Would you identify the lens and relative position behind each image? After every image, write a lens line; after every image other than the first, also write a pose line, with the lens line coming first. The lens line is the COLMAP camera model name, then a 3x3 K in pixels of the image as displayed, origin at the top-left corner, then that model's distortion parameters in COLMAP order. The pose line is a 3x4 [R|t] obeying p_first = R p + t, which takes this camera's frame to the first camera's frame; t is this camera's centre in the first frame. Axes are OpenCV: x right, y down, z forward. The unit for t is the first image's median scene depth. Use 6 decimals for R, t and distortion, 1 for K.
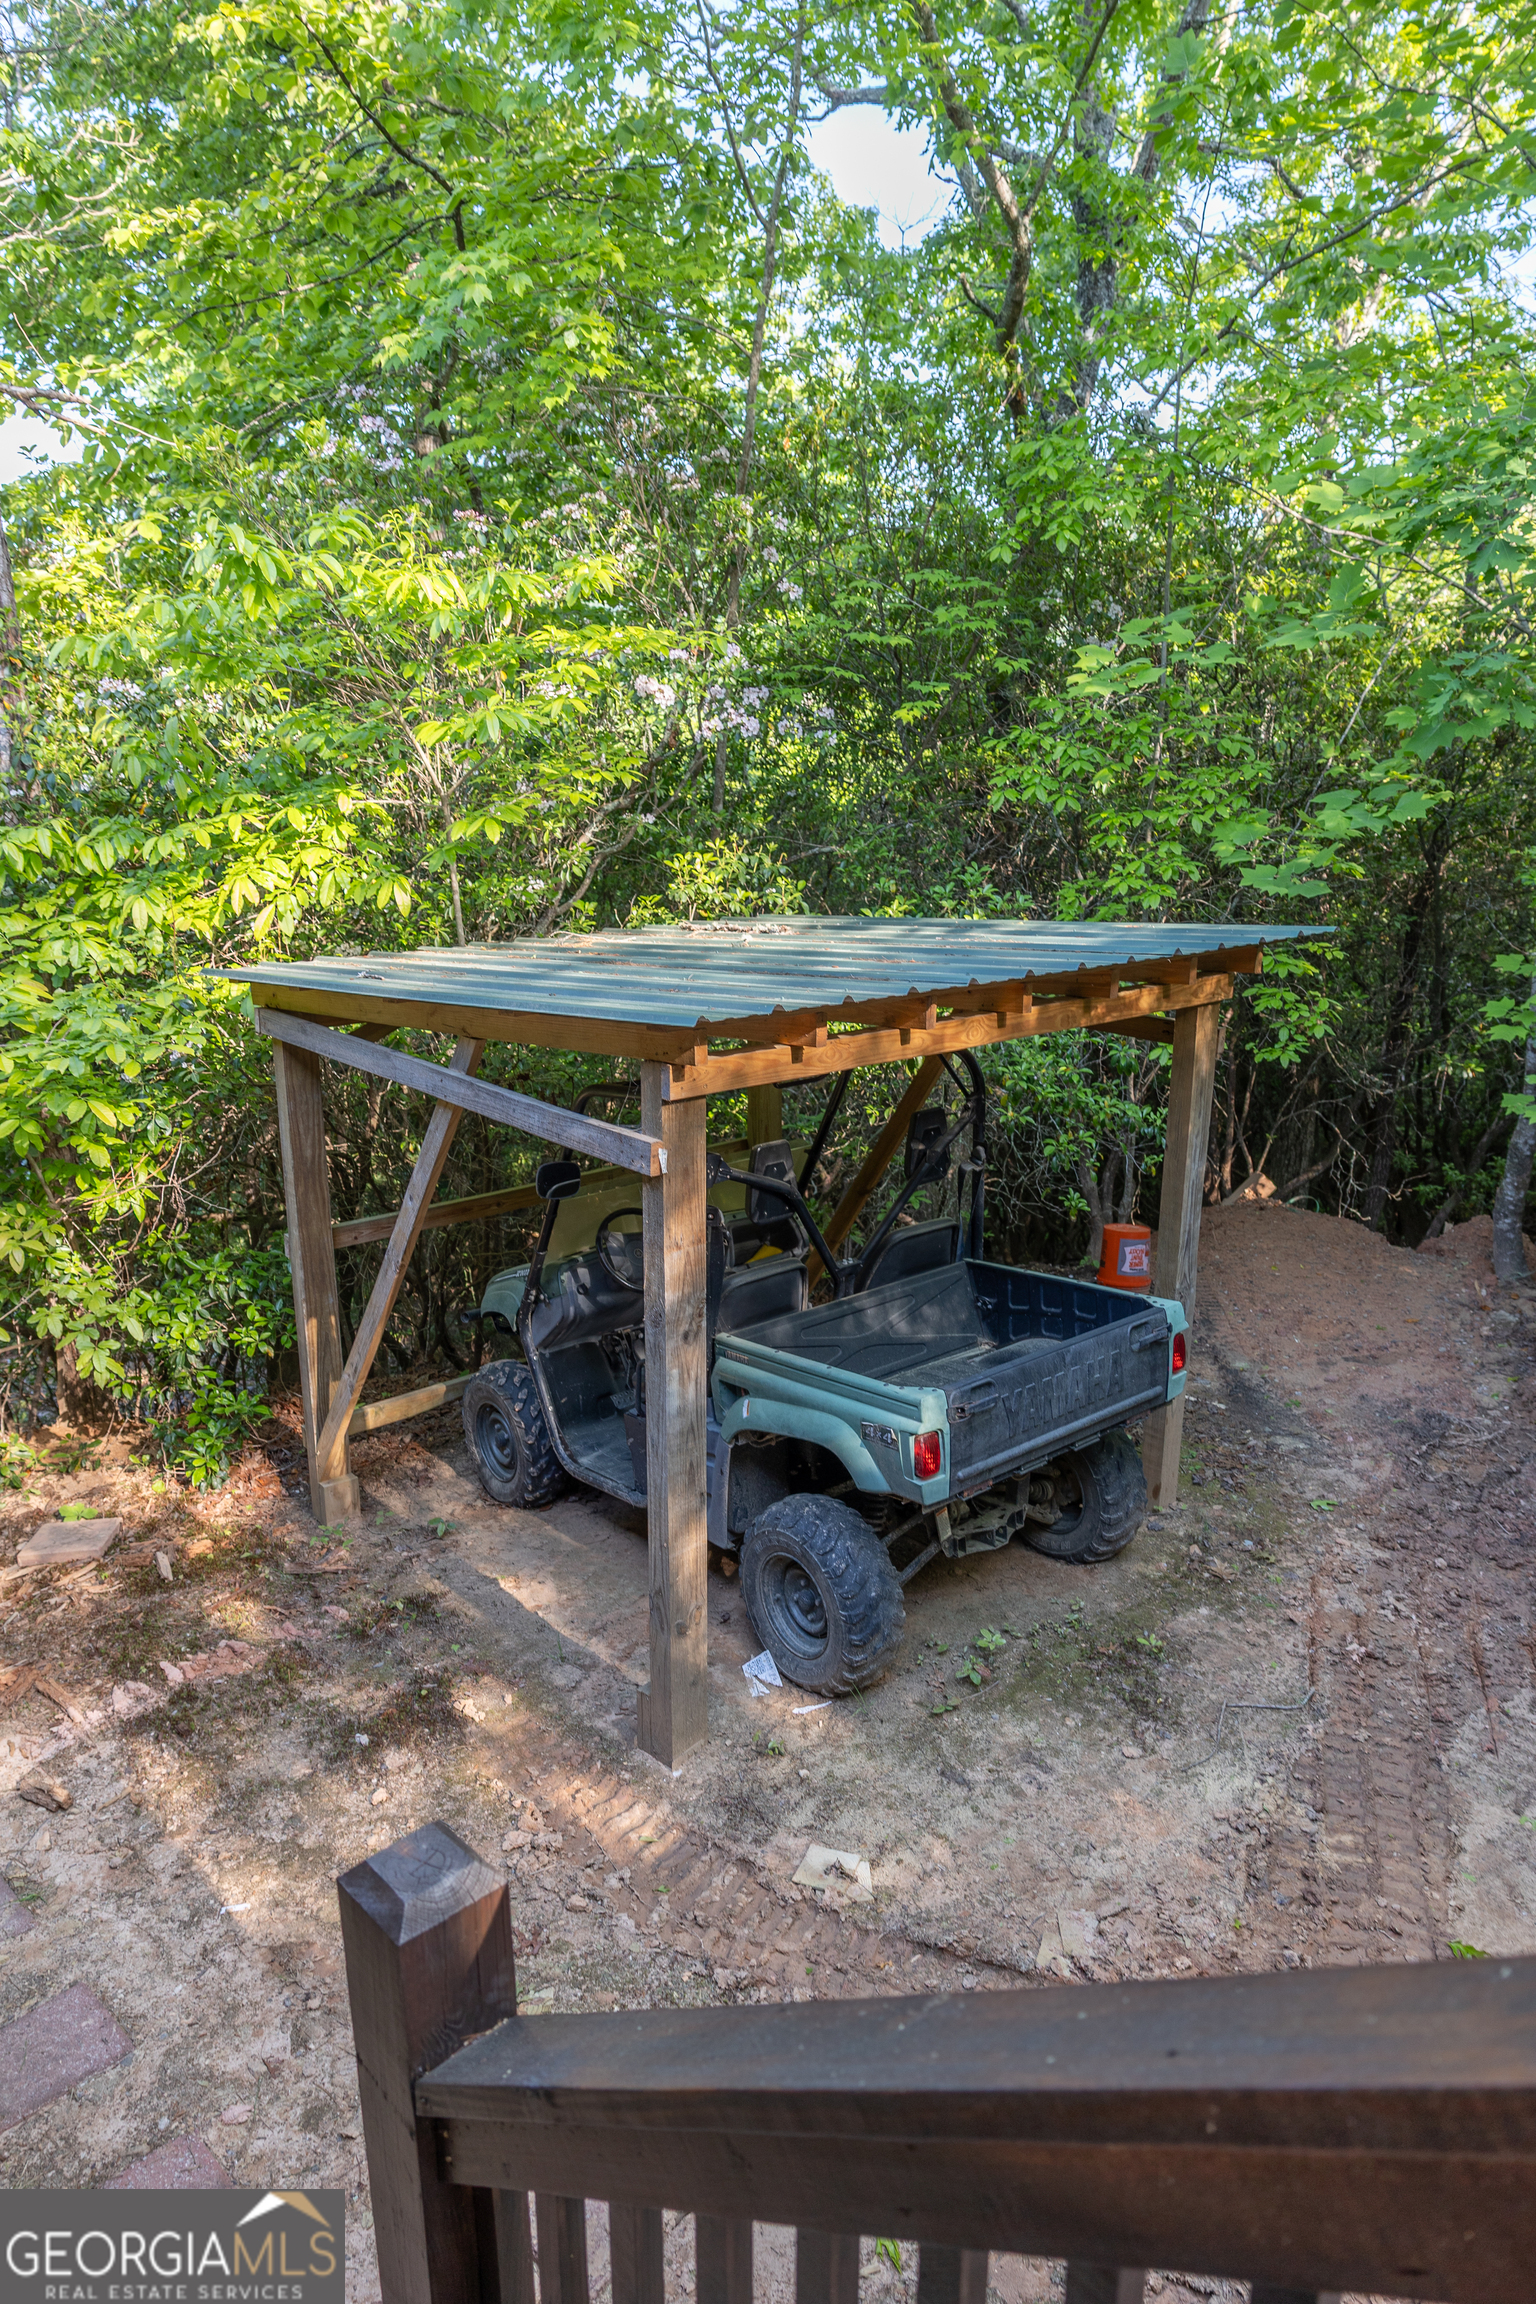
lens RADIAL K [[1543.1, 0, 768.0], [0, 1543.1, 1152.0], [0, 0, 1]] dist [0.000833, 0.004742]
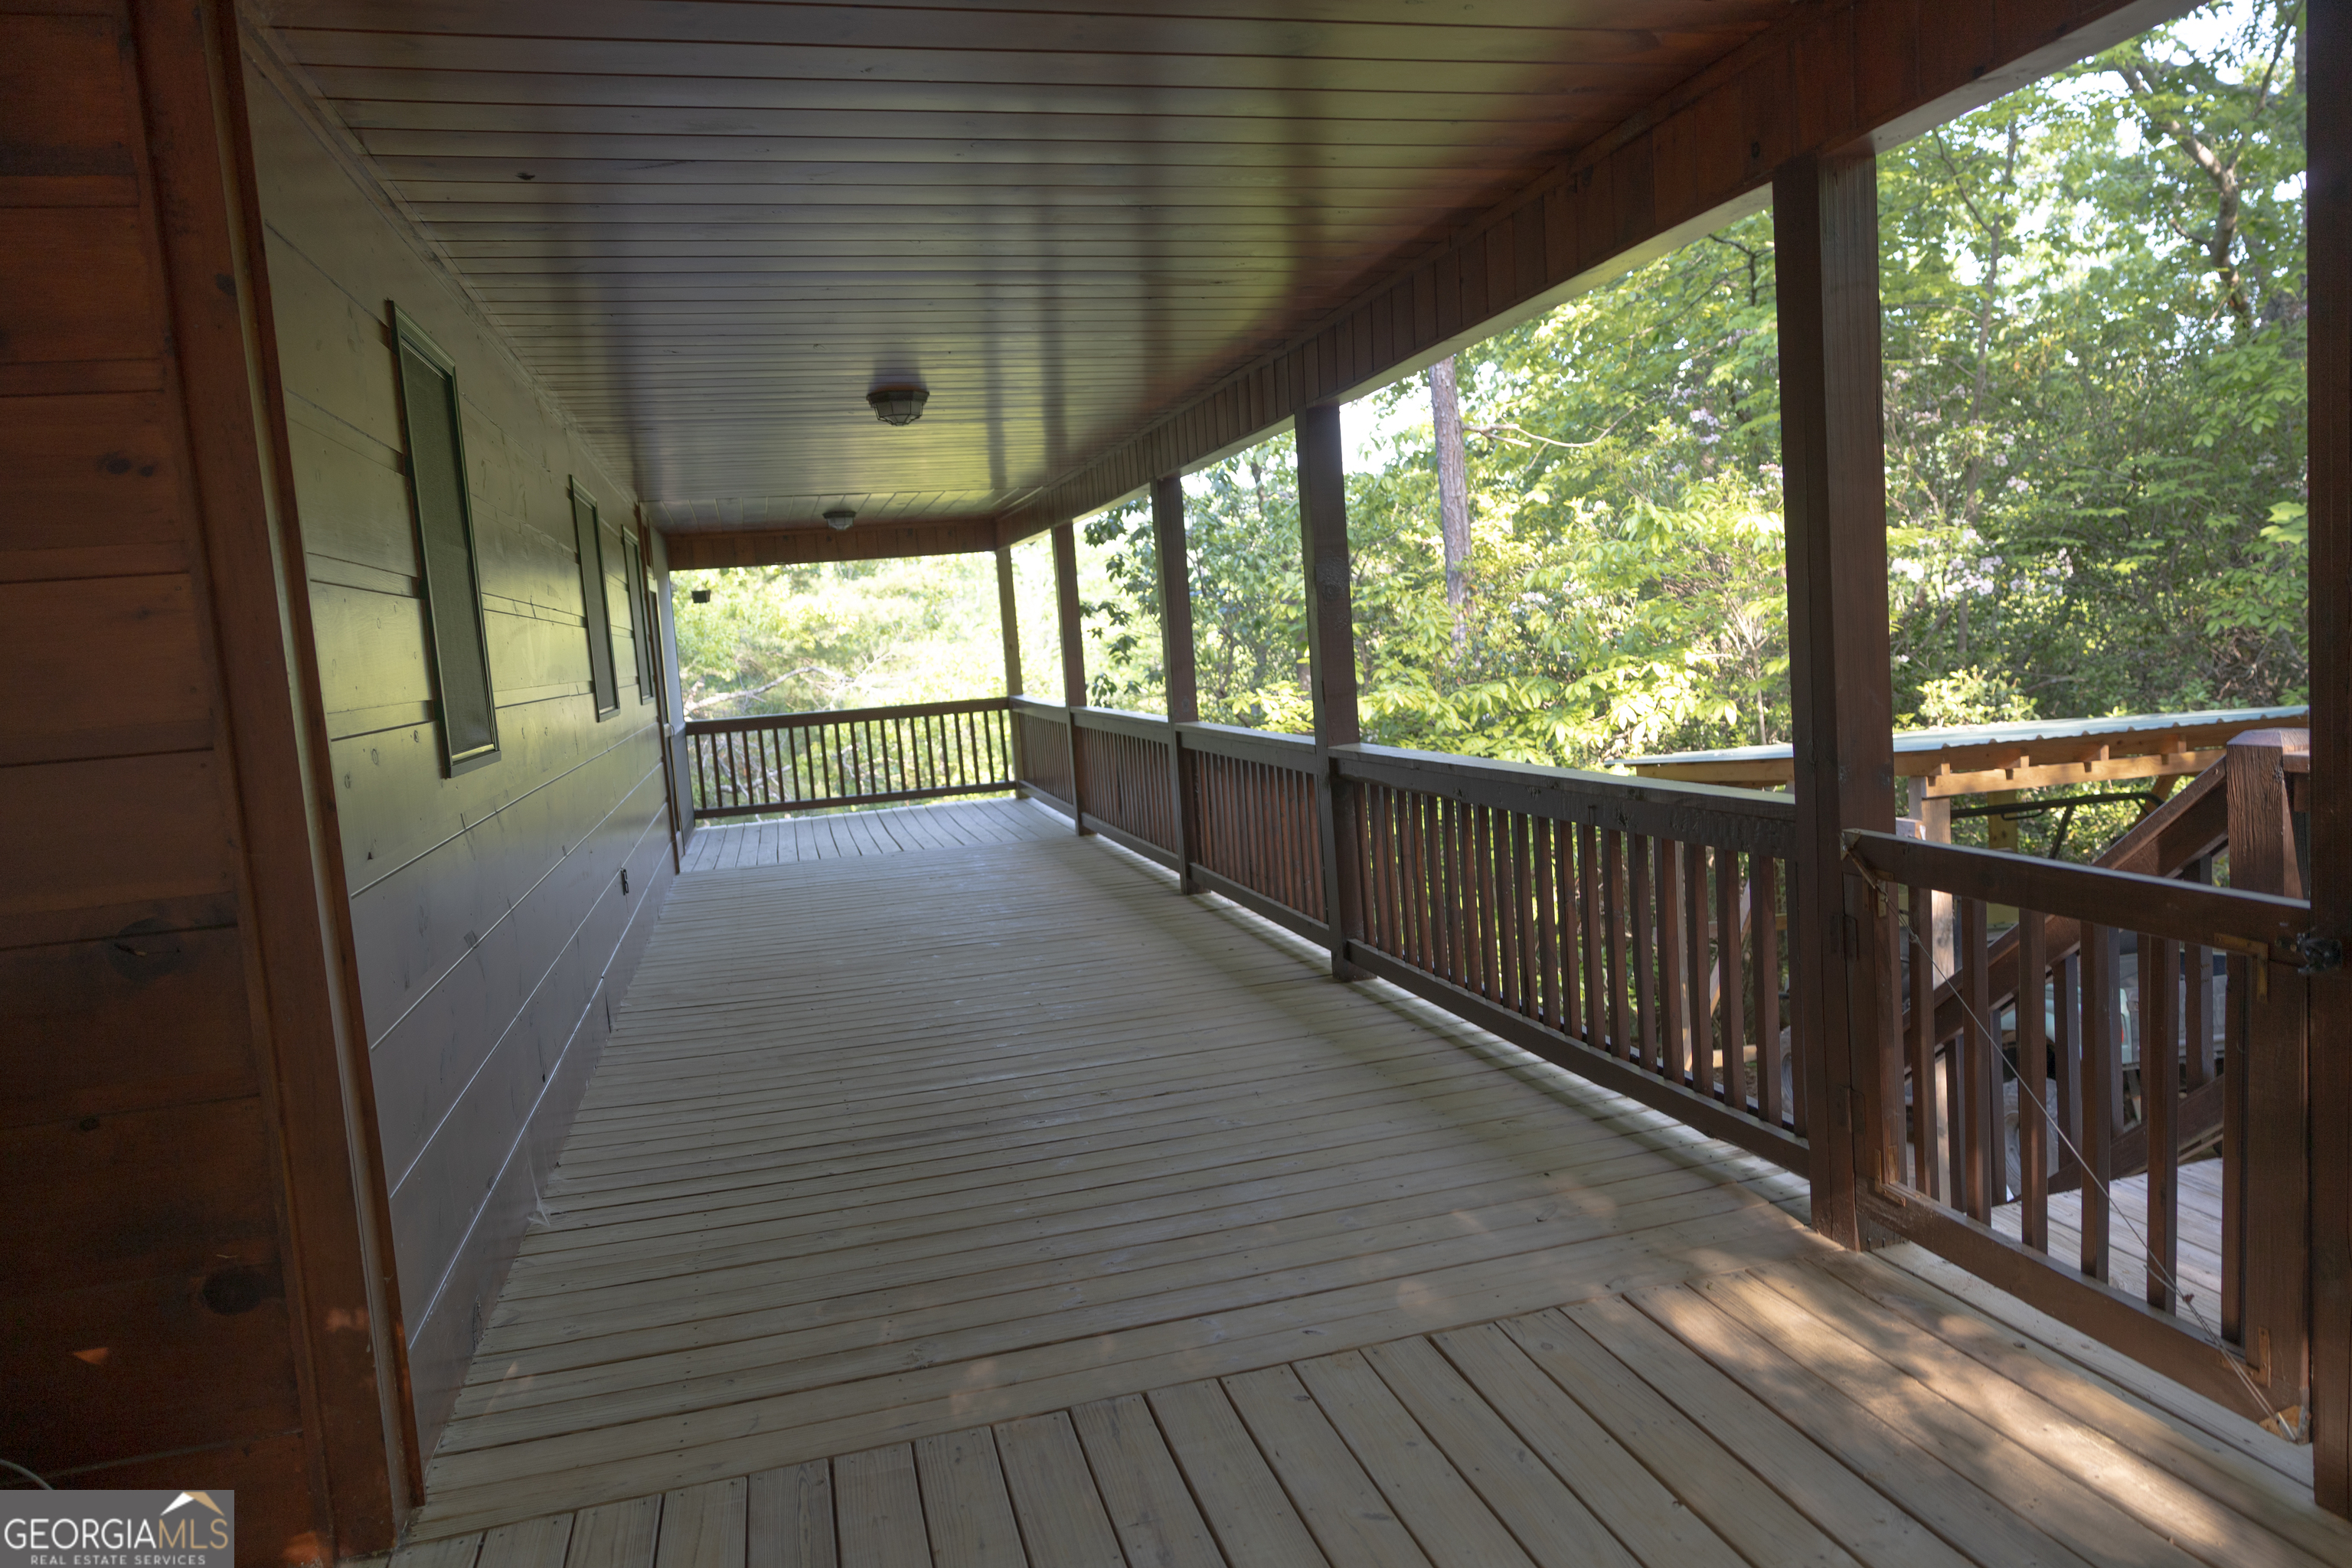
lens RADIAL K [[1575.2, 0, 1171.6], [0, 1575.2, 778.9], [0, 0, 1]] dist [0.000833, 0.004742]
pose [[0.875313, -0.026120, -0.482851, 0.027872], [-0.054032, 0.987004, -0.151341, 0.143177], [0.480529, 0.158561, 0.862526, -0.527010]]
